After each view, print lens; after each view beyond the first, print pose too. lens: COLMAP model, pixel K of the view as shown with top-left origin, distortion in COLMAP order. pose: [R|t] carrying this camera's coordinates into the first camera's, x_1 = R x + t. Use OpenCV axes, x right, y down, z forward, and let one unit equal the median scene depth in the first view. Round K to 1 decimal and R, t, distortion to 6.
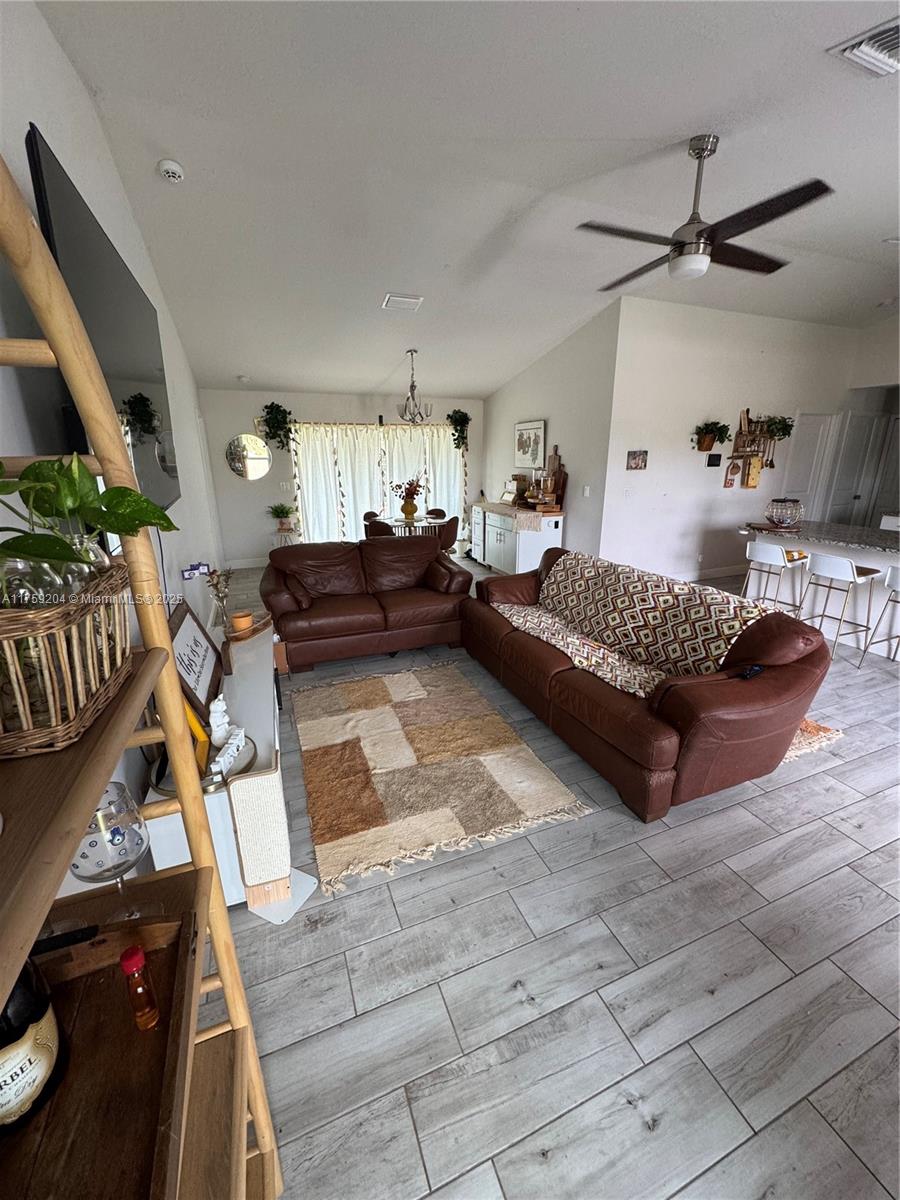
lens RADIAL K [[478.3, 0, 450.0], [0, 478.3, 600.0], [0, 0, 1]] dist [0.001010, -0.000253]
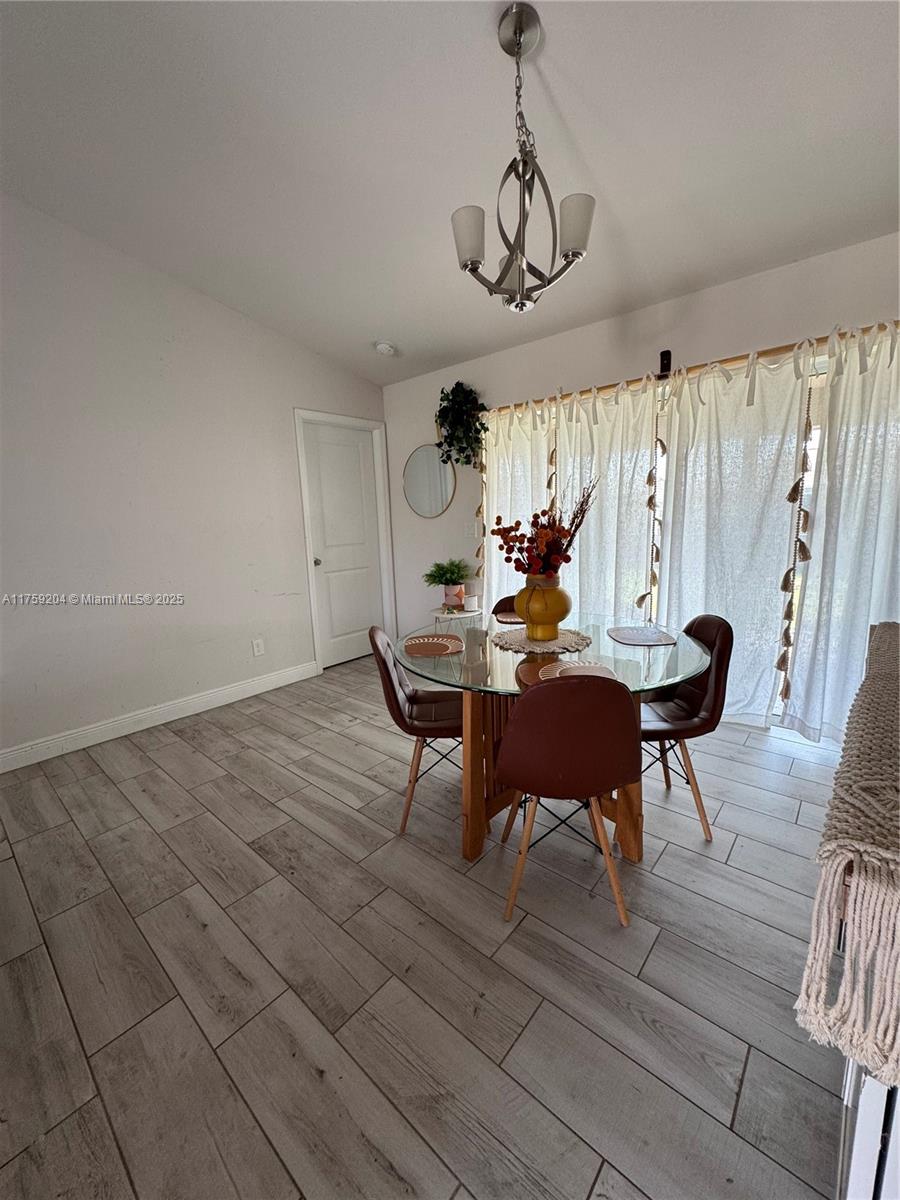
lens RADIAL K [[478.3, 0, 450.0], [0, 478.3, 600.0], [0, 0, 1]] dist [0.001010, -0.000253]
pose [[0.460475, 0.140602, -0.876467, 0.291888], [-0.232960, 0.971908, 0.033521, -0.358134], [0.856558, 0.188746, 0.480294, 1.516724]]
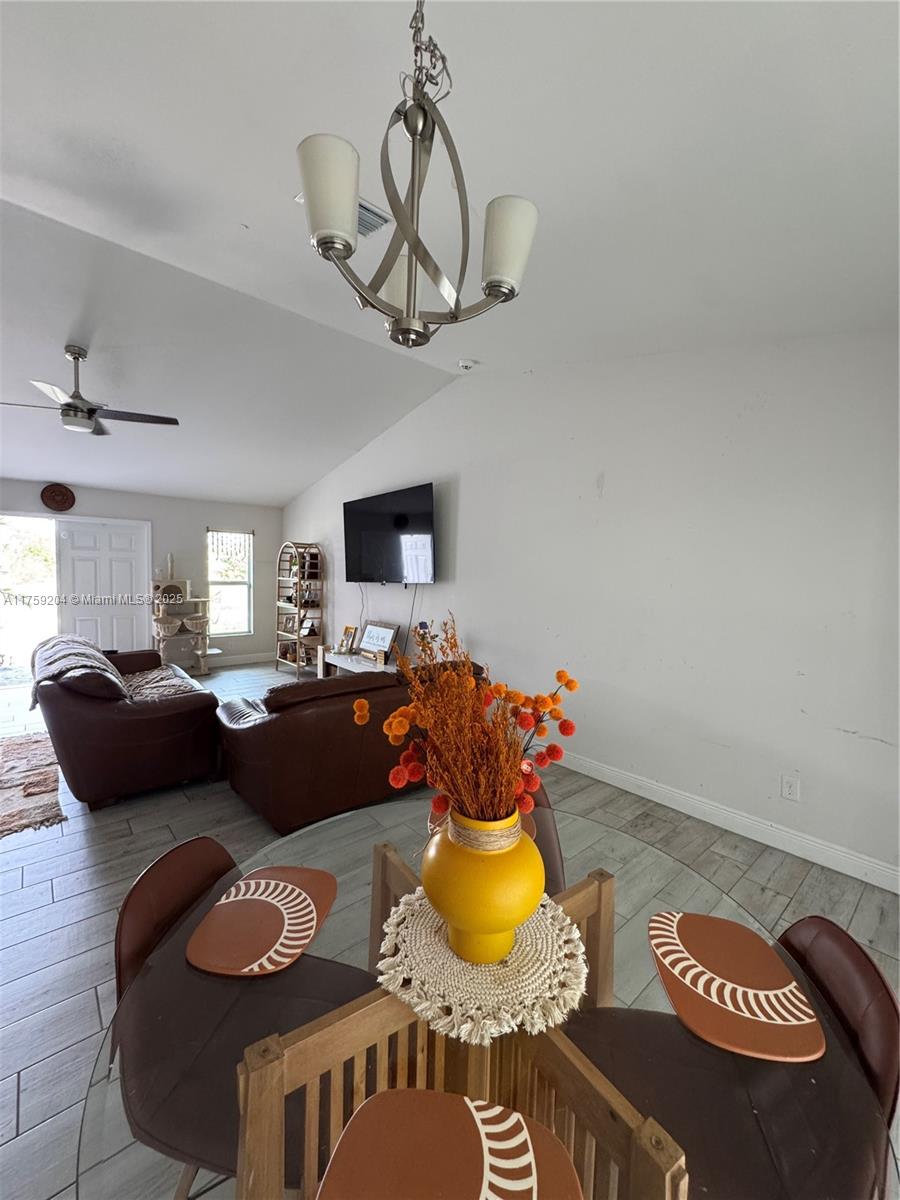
lens RADIAL K [[478.3, 0, 450.0], [0, 478.3, 600.0], [0, 0, 1]] dist [0.001010, -0.000253]
pose [[-0.943031, 0.000164, -0.332705, -0.076292], [-0.118414, 0.934353, 0.336099, -0.617837], [0.310919, 0.356349, -0.881104, 2.127682]]
